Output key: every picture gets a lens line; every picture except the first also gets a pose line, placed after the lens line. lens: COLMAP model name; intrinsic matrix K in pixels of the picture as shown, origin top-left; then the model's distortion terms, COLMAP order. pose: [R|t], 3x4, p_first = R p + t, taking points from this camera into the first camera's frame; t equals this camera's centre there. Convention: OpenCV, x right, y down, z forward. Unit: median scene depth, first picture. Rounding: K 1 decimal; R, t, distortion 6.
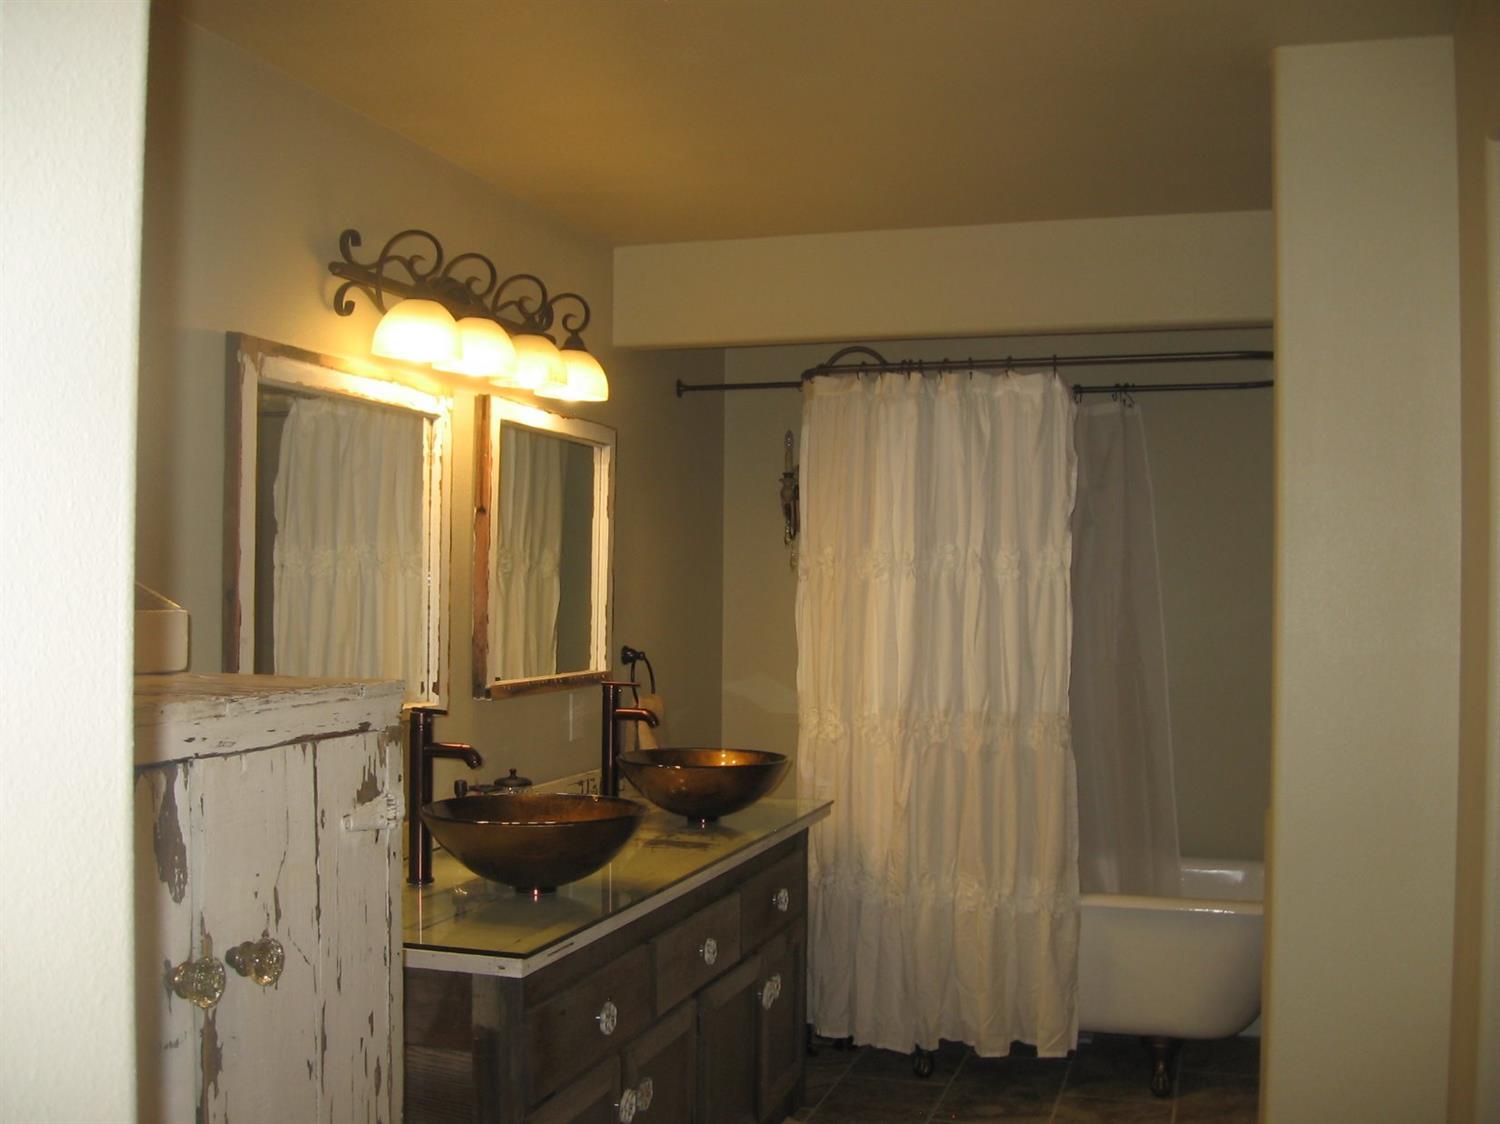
lens RADIAL K [[1568.2, 0, 750.0], [0, 1568.2, 562.0], [0, 0, 1]] dist [-0.127506, 0.041058]
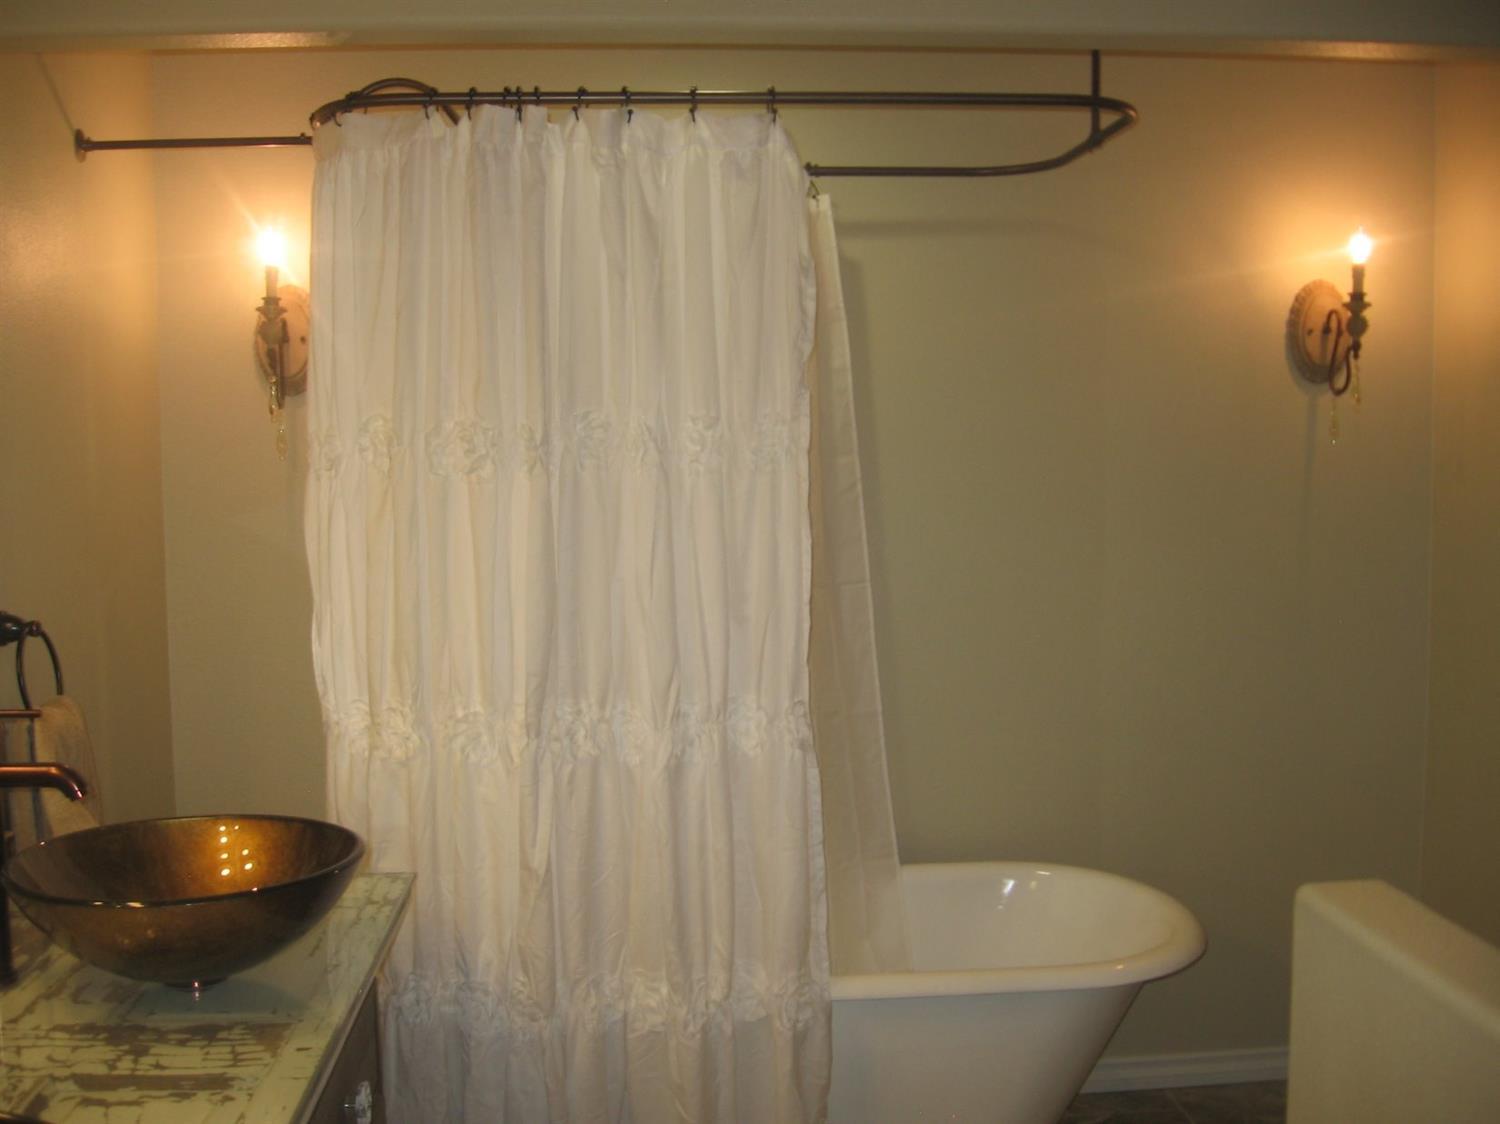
lens RADIAL K [[1568.2, 0, 750.0], [0, 1568.2, 562.0], [0, 0, 1]] dist [-0.127506, 0.041058]
pose [[0.928465, -0.046744, 0.368468, -0.035145], [0.013787, 0.995703, 0.091576, -0.008297], [-0.371165, -0.079945, 0.925119, 0.448765]]
